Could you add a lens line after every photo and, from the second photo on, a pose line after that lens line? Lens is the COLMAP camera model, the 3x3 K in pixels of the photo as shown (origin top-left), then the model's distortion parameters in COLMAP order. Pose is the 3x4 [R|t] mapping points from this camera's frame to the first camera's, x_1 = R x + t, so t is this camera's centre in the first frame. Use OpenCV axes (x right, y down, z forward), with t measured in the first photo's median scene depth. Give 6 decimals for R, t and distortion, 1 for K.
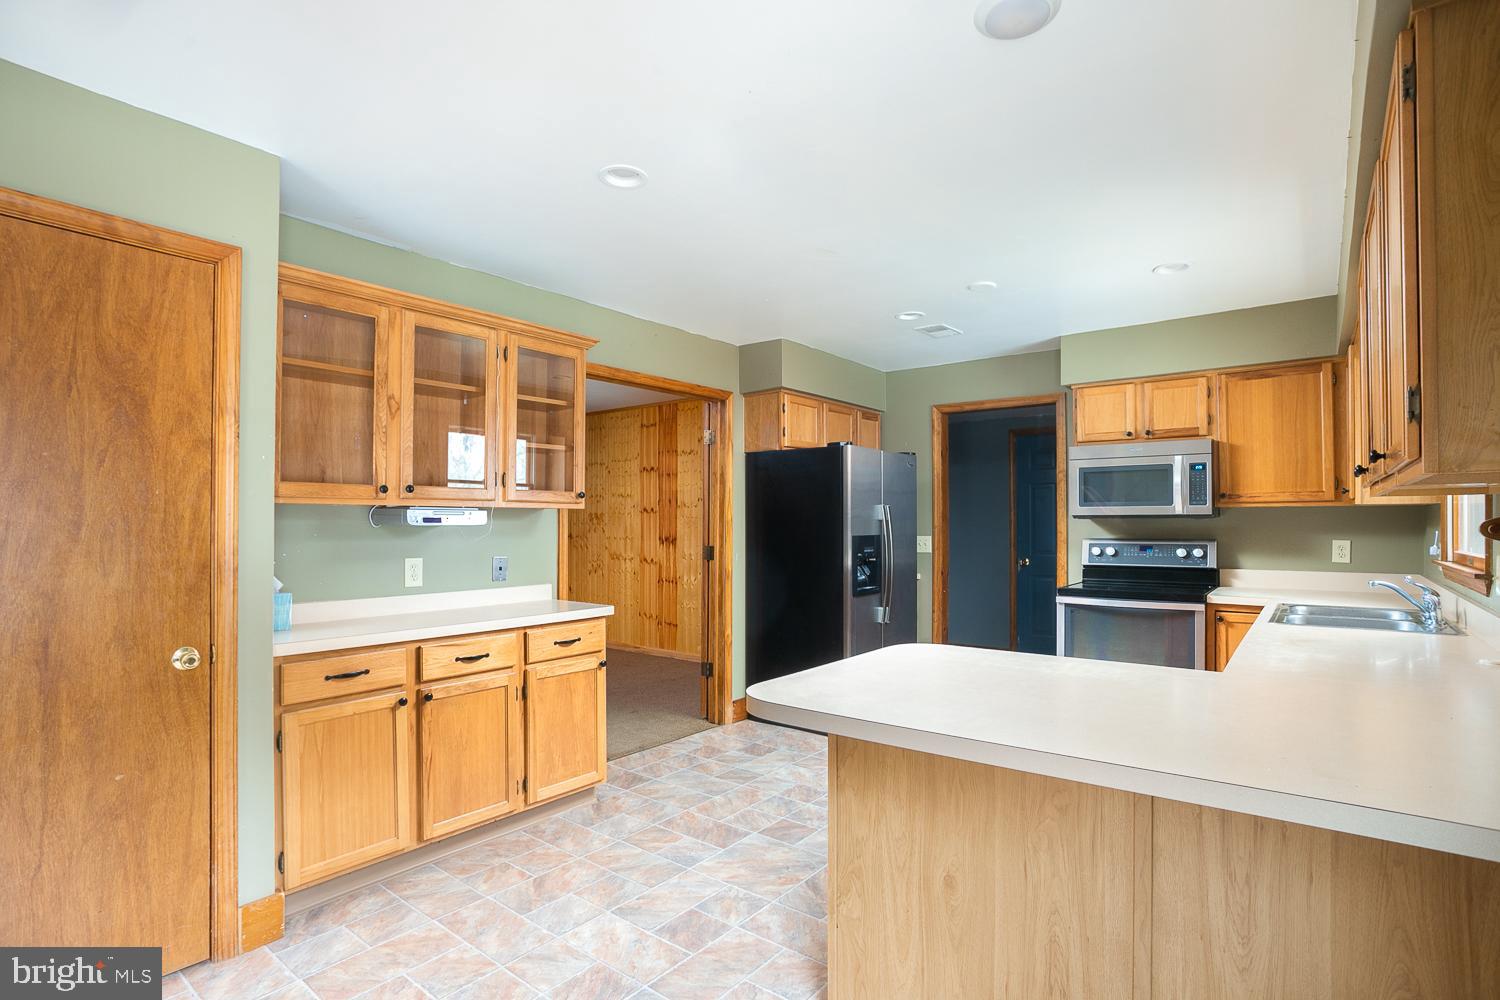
lens RADIAL K [[750.9, 0, 760.8], [0, 750.9, 494.3], [0, 0, 1]] dist [-0.035169, 0.016917]
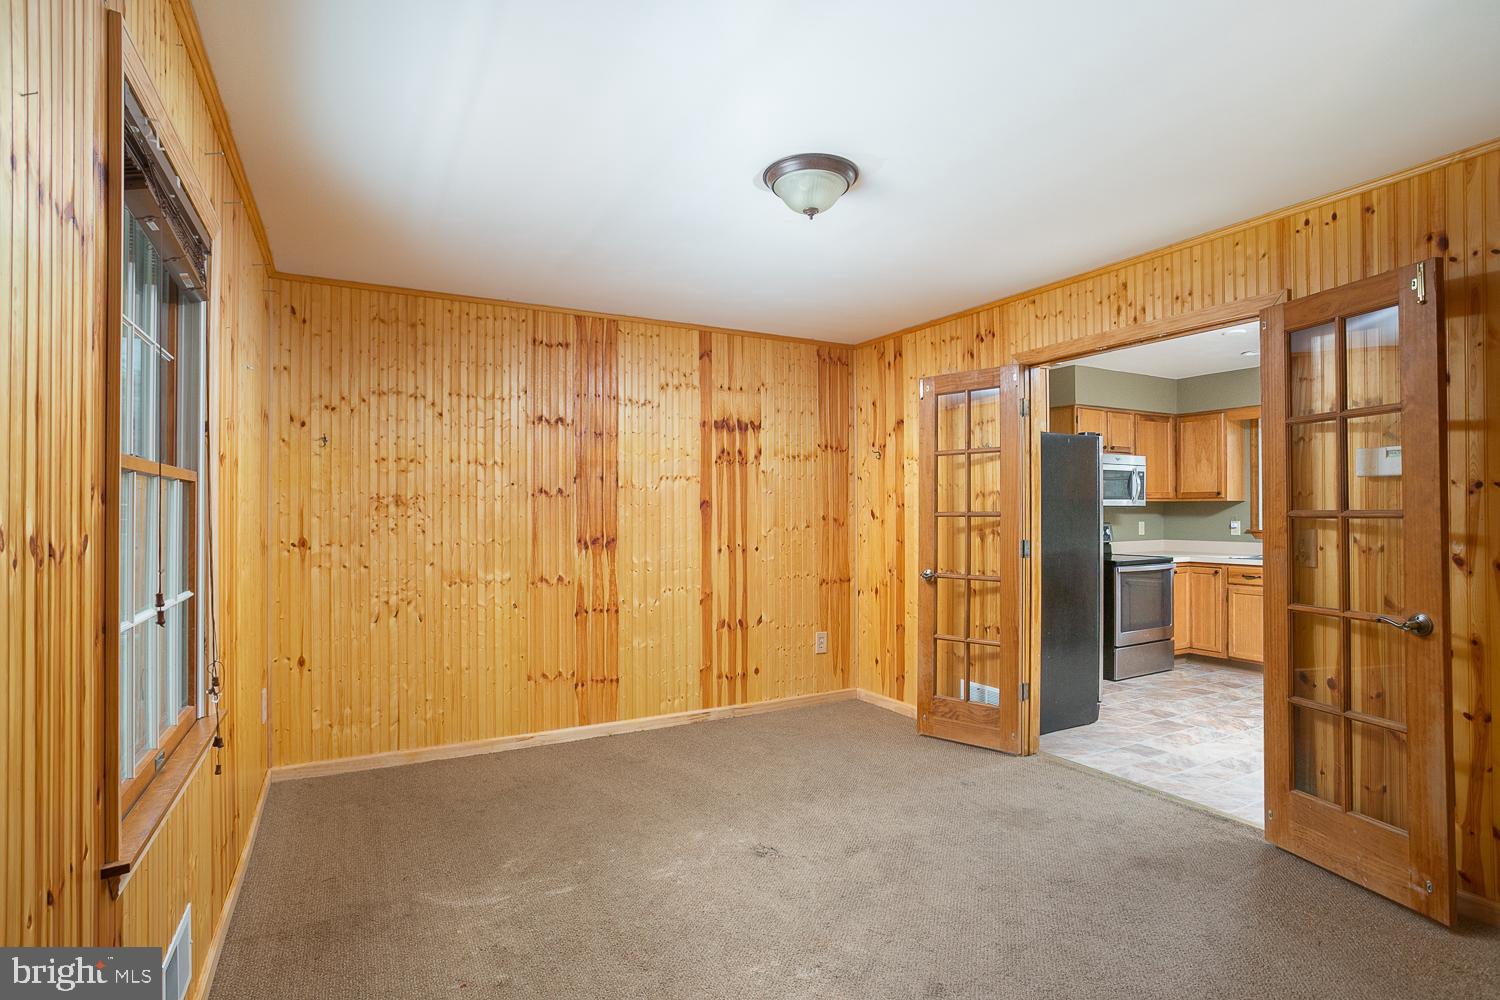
lens RADIAL K [[739.1, 0, 750.0], [0, 739.1, 500.0], [0, 0, 1]] dist [-0.033707, 0.000385]
pose [[0.390710, 0.016823, 0.920360, -0.629432], [-0.027878, 0.999591, -0.006437, 0.027618], [-0.920092, -0.023143, 0.391019, 0.662415]]
